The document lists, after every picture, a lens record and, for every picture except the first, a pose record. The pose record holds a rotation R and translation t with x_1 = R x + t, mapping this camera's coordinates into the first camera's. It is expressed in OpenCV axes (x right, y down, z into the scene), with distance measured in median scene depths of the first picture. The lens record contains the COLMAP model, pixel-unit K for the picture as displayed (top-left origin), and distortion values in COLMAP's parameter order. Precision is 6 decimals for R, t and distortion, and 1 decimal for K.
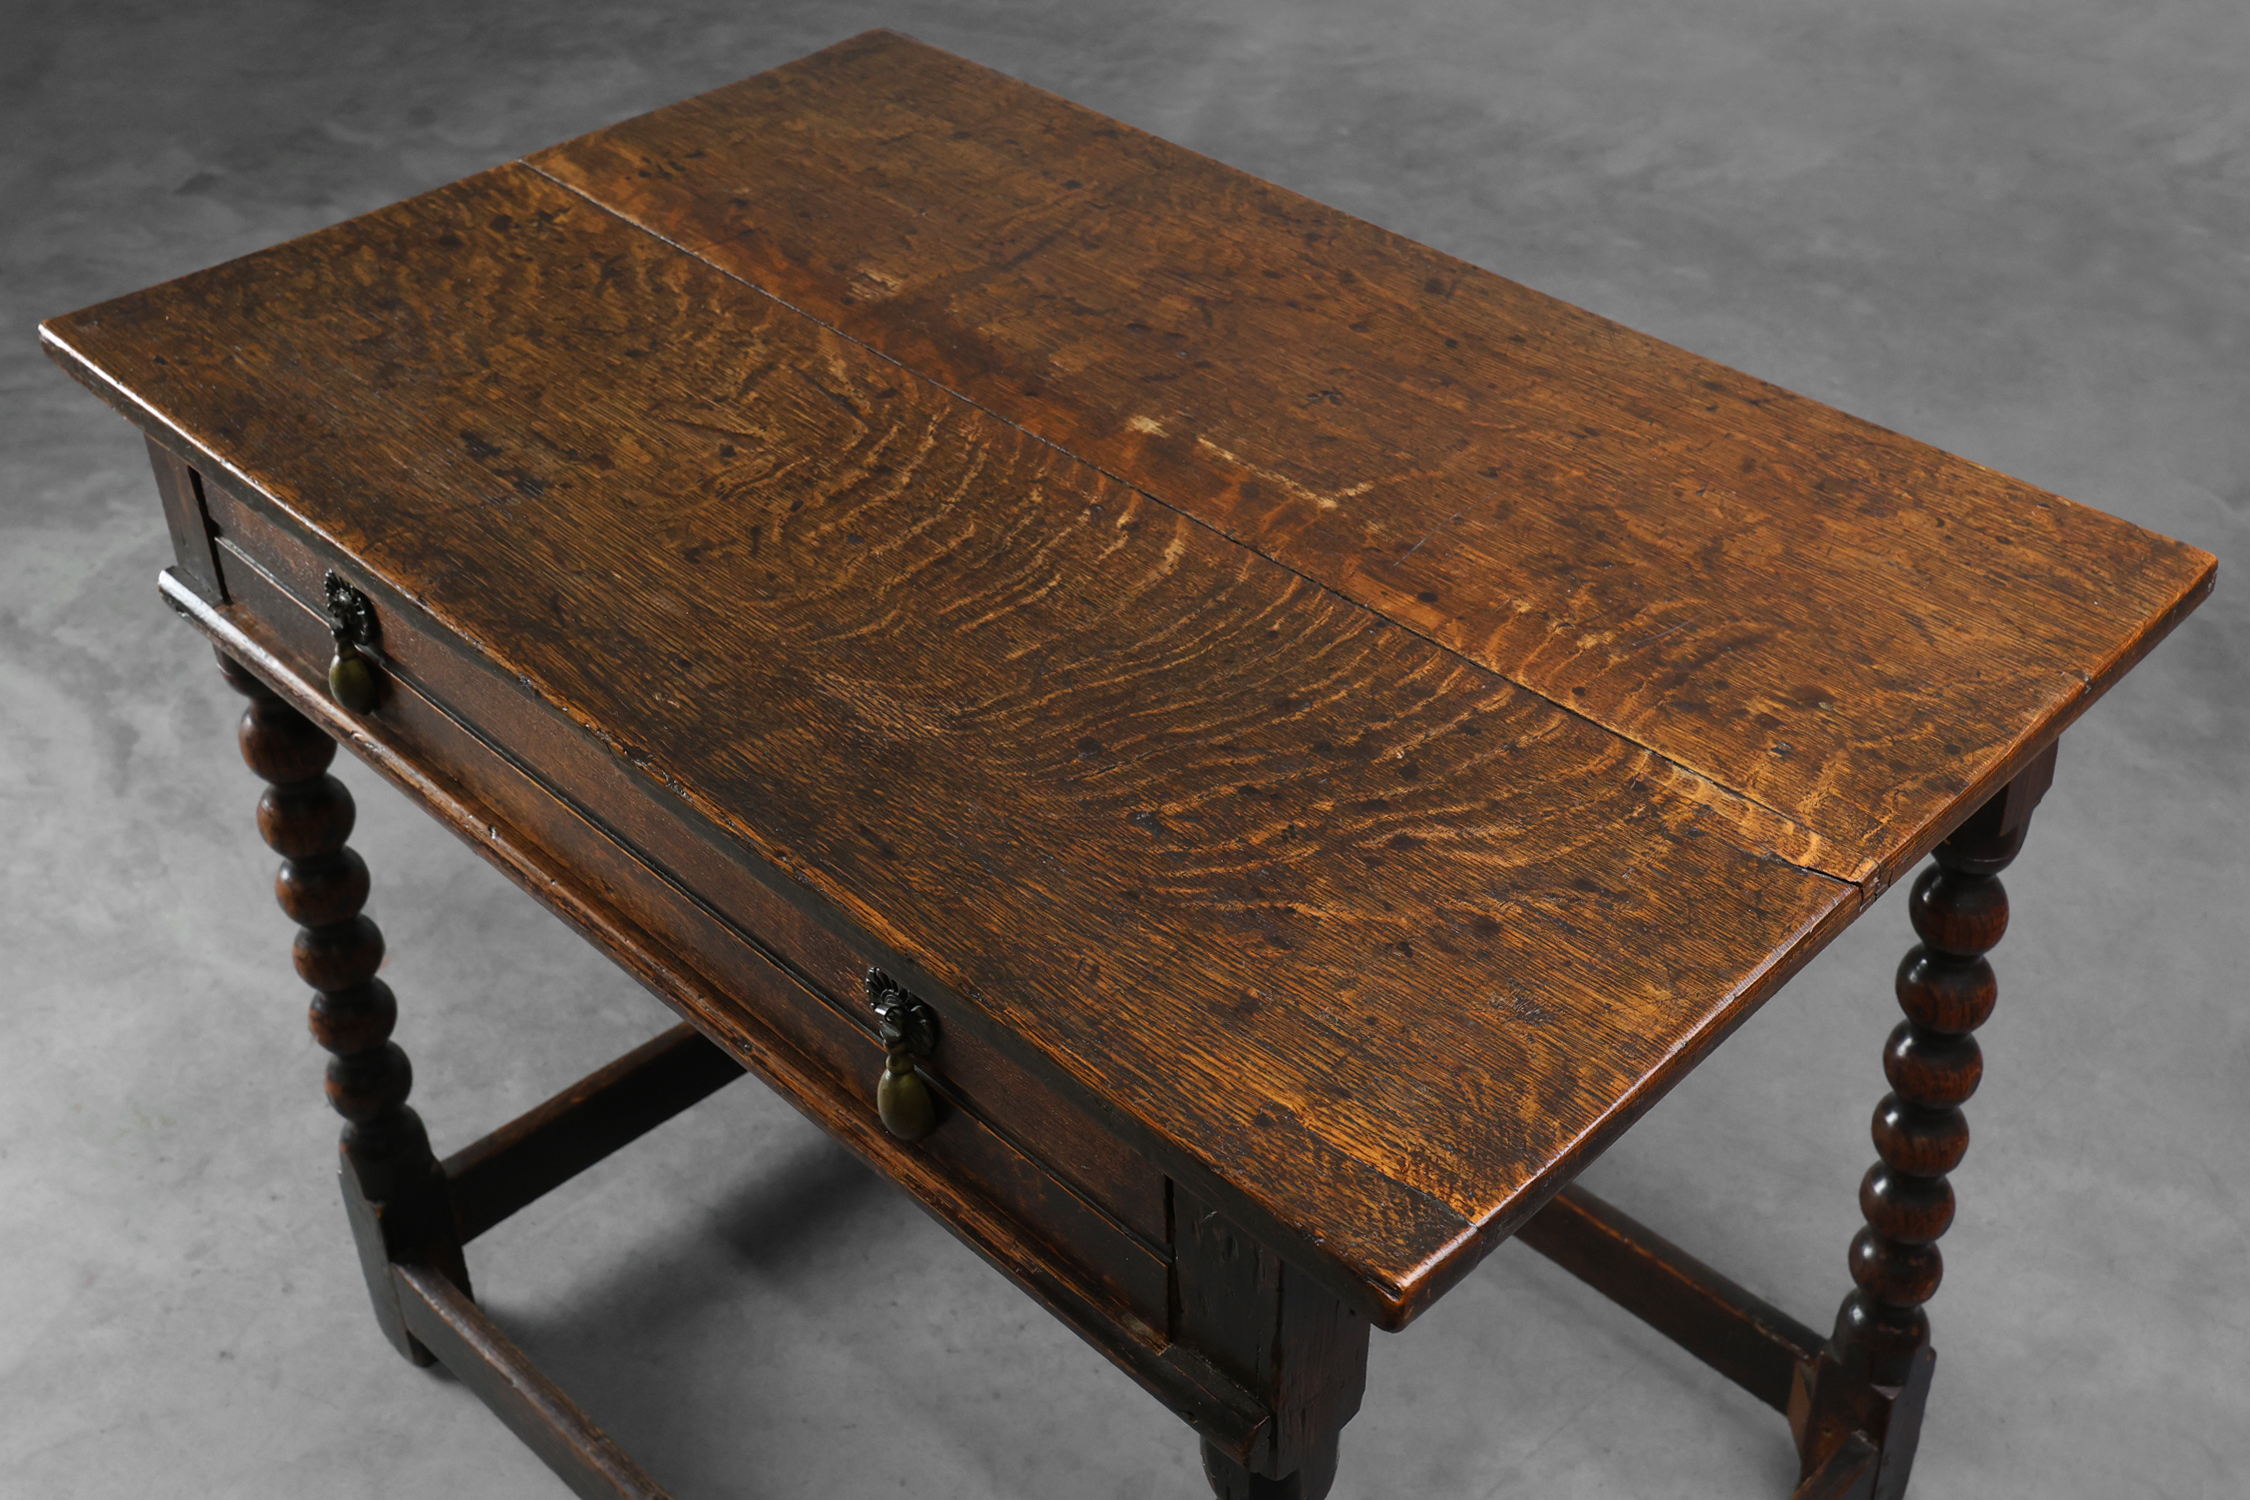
lens RADIAL K [[2371.3, 0, 1129.9], [0, 2371.3, 665.0], [0, 0, 1]] dist [0.006435, -0.005550]
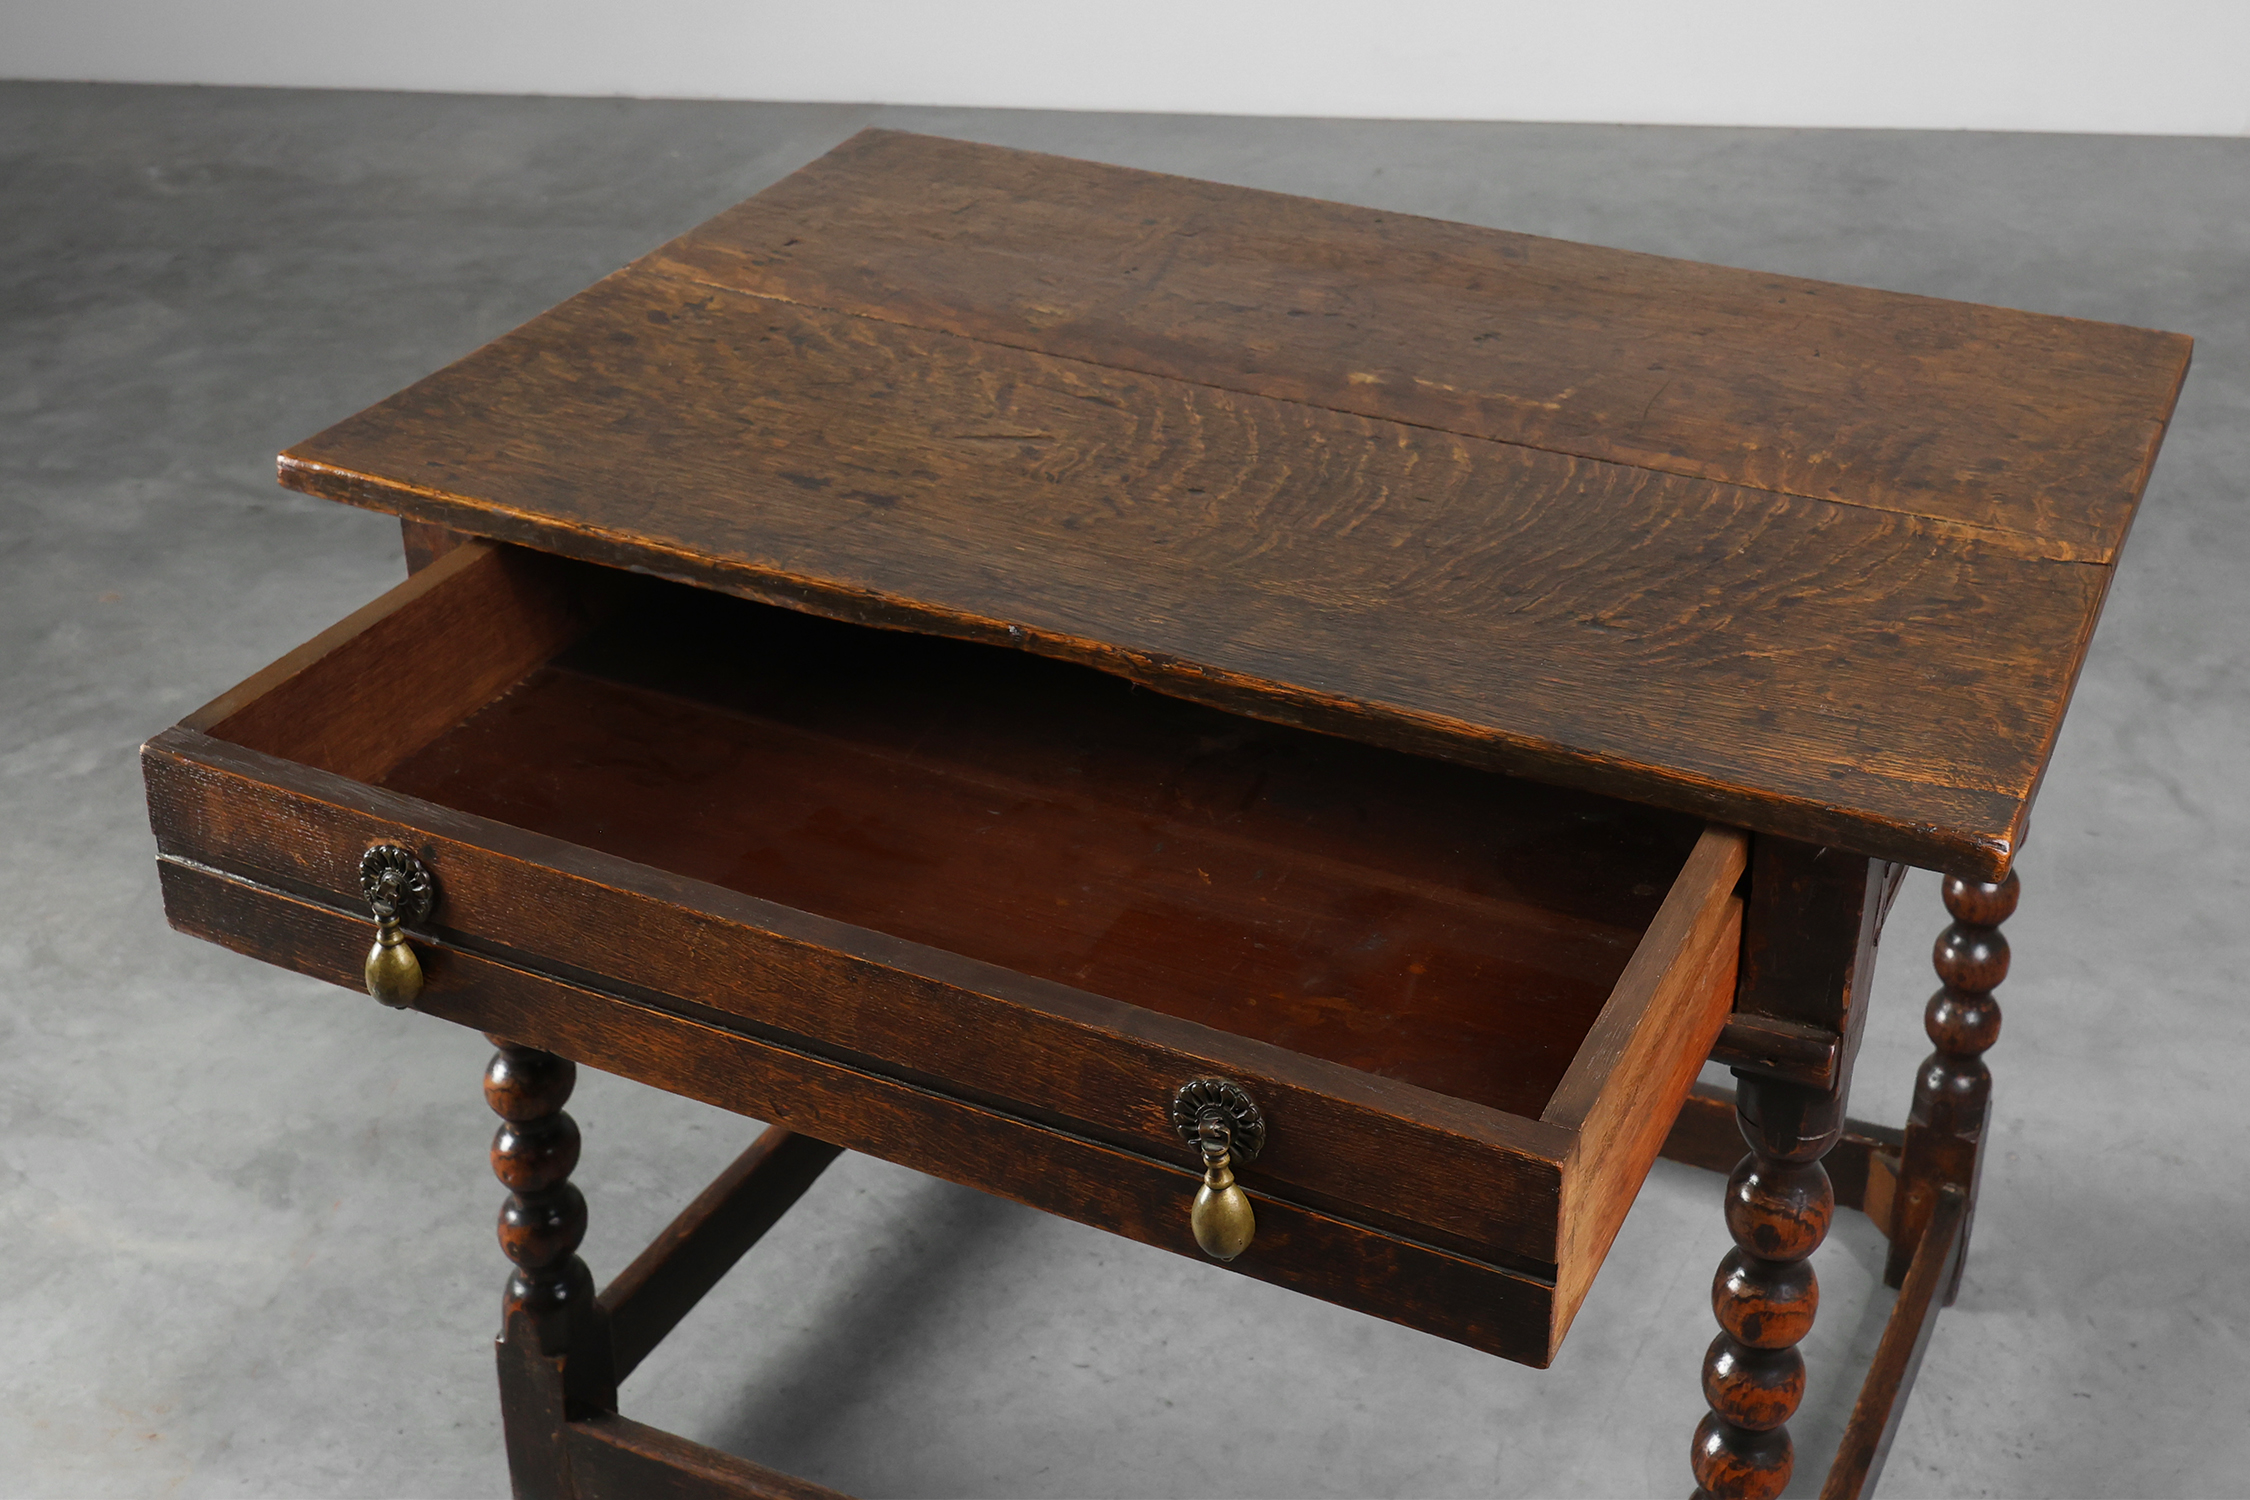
lens RADIAL K [[2725.0, 0, 1125.0], [0, 2725.0, 750.0], [0, 0, 1]] dist [0.009575, 0.010252]
pose [[0.929948, -0.174146, 0.323837, -0.668346], [0.204959, 0.976719, -0.063333, 0.163572], [-0.305269, 0.125270, 0.943991, -0.250710]]
